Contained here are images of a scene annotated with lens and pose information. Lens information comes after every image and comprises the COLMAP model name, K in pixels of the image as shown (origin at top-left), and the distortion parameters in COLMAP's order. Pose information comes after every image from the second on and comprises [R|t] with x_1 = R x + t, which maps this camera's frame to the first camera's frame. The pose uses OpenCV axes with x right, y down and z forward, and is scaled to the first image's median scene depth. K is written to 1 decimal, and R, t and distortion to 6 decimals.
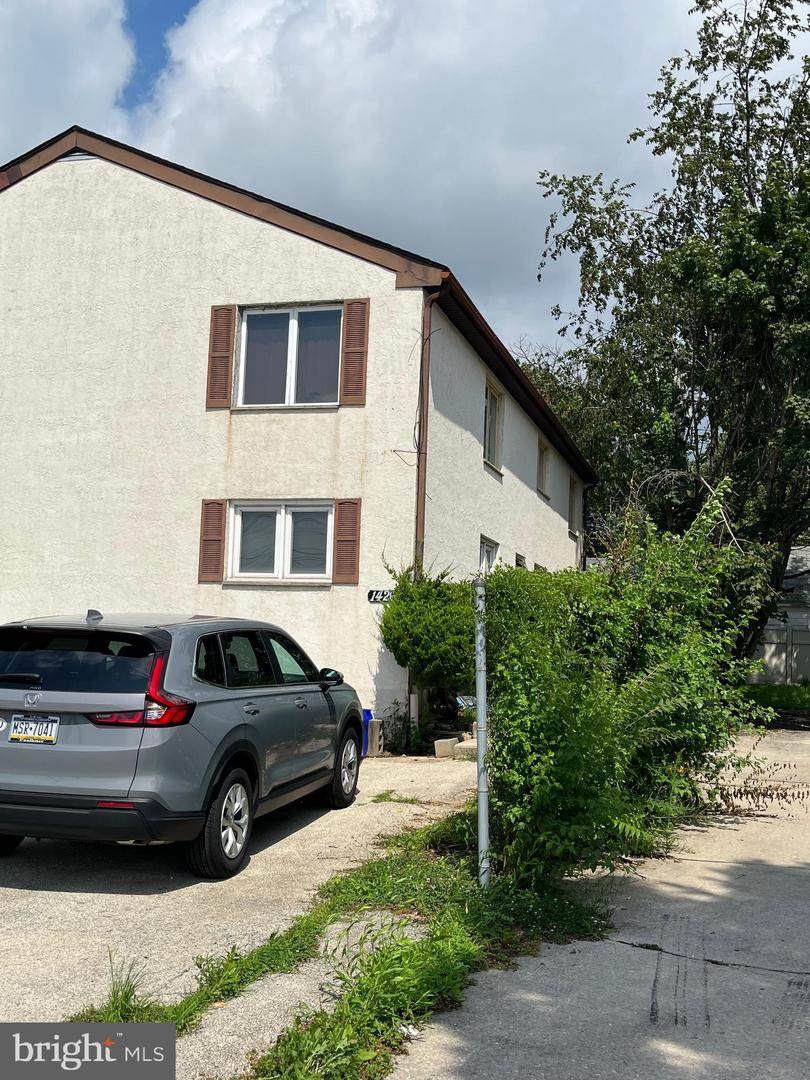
lens RADIAL K [[1115.9, 0, 405.0], [0, 1115.9, 540.0], [0, 0, 1]] dist [0.006838, -0.044290]
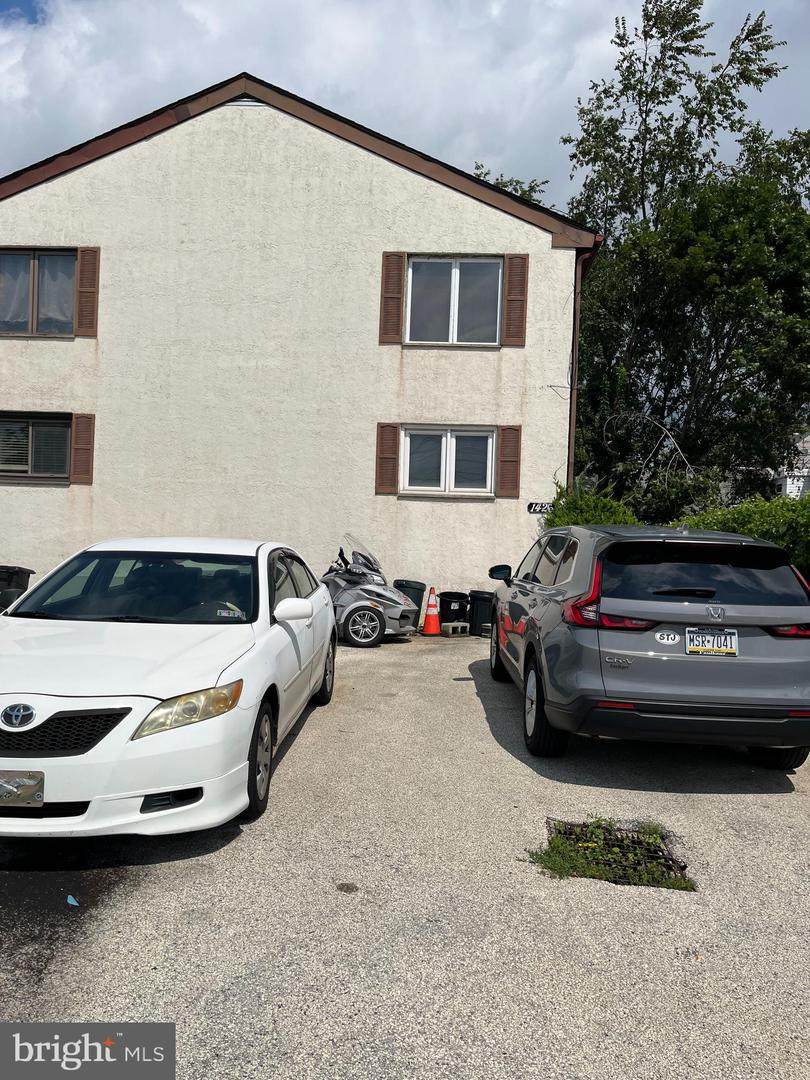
lens RADIAL K [[822.7, 0, 405.0], [0, 822.7, 540.0], [0, 0, 1]] dist [0.009835, 0.004421]
pose [[0.977997, 0.002974, 0.208597, -0.331131], [-0.022309, 0.995655, 0.090403, 0.007433], [-0.207422, -0.093068, 0.973815, 0.149349]]
